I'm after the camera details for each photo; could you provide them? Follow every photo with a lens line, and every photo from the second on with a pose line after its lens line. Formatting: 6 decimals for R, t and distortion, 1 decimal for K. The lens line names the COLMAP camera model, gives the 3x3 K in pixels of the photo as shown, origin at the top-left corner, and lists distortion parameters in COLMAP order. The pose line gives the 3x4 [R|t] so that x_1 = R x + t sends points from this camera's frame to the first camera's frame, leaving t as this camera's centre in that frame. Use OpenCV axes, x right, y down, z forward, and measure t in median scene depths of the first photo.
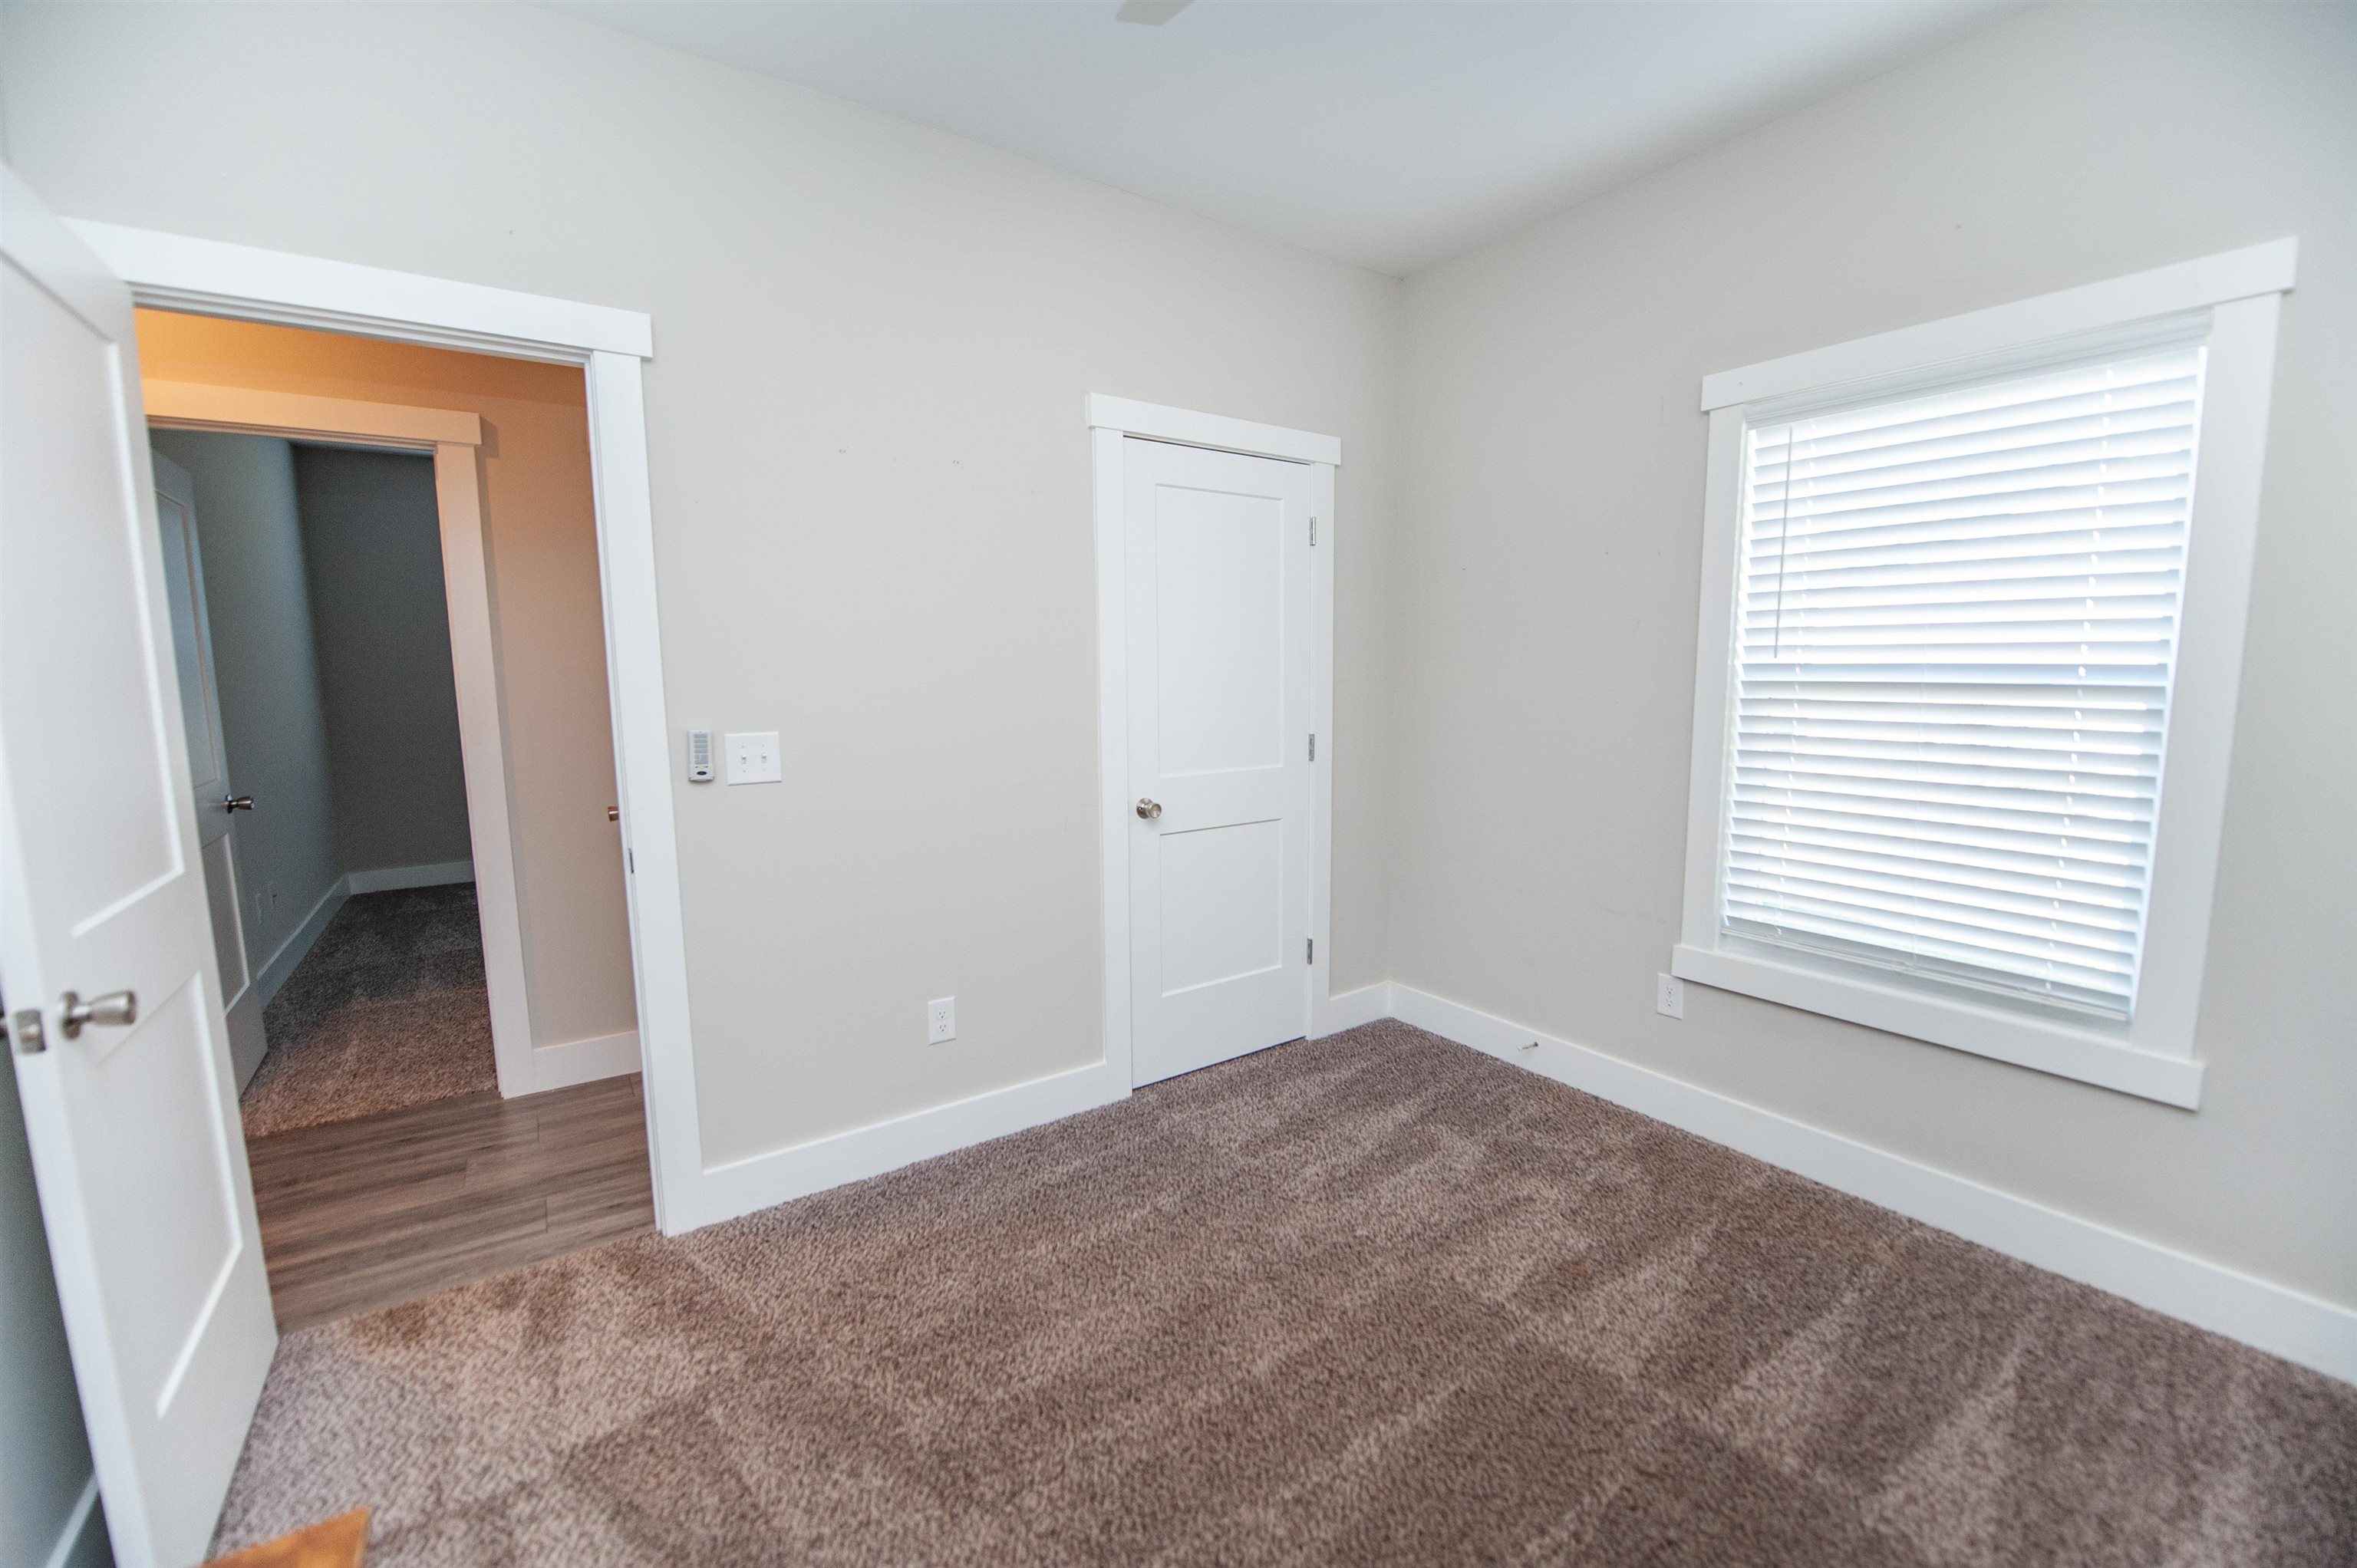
lens RADIAL K [[959.5, 0, 1170.2], [0, 959.5, 789.4], [0, 0, 1]] dist [-0.018981, -0.000691]
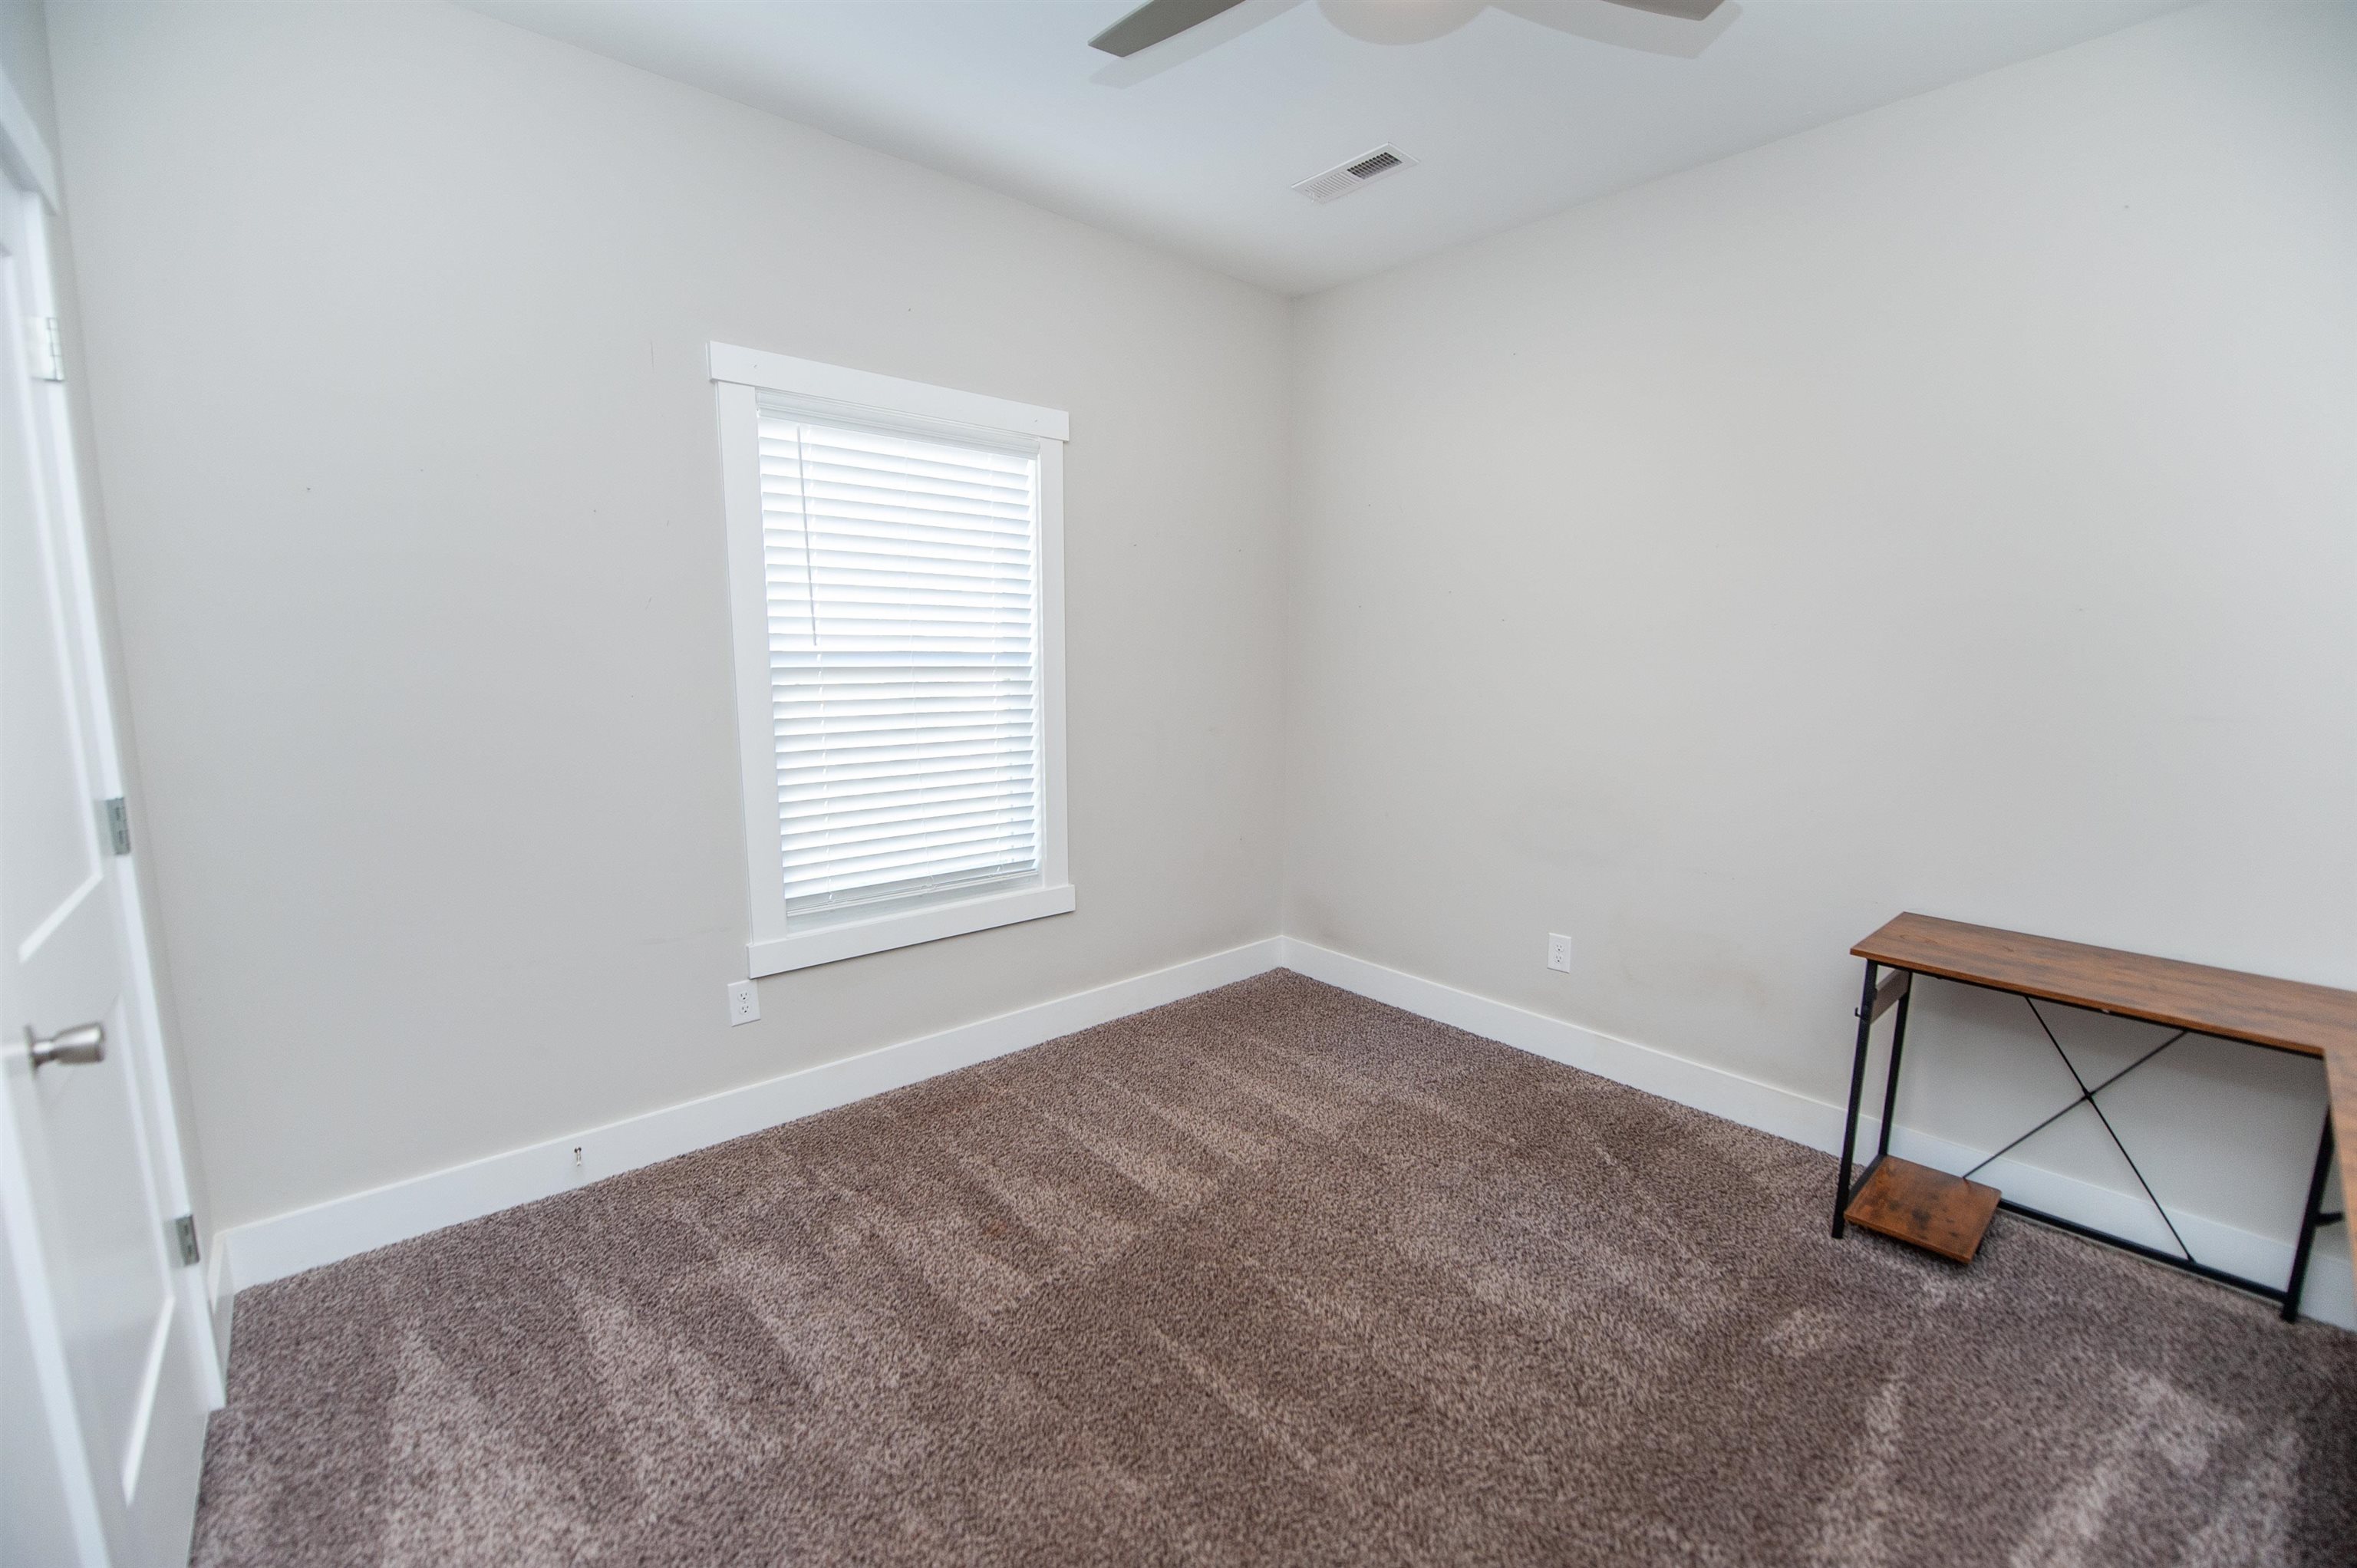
lens RADIAL K [[959.5, 0, 1170.2], [0, 959.5, 789.4], [0, 0, 1]] dist [-0.018981, -0.000691]
pose [[-0.124289, -0.130657, 0.983606, -0.482369], [0.121777, 0.981790, 0.145803, -0.085693], [-0.984745, 0.137903, -0.106115, 0.732176]]
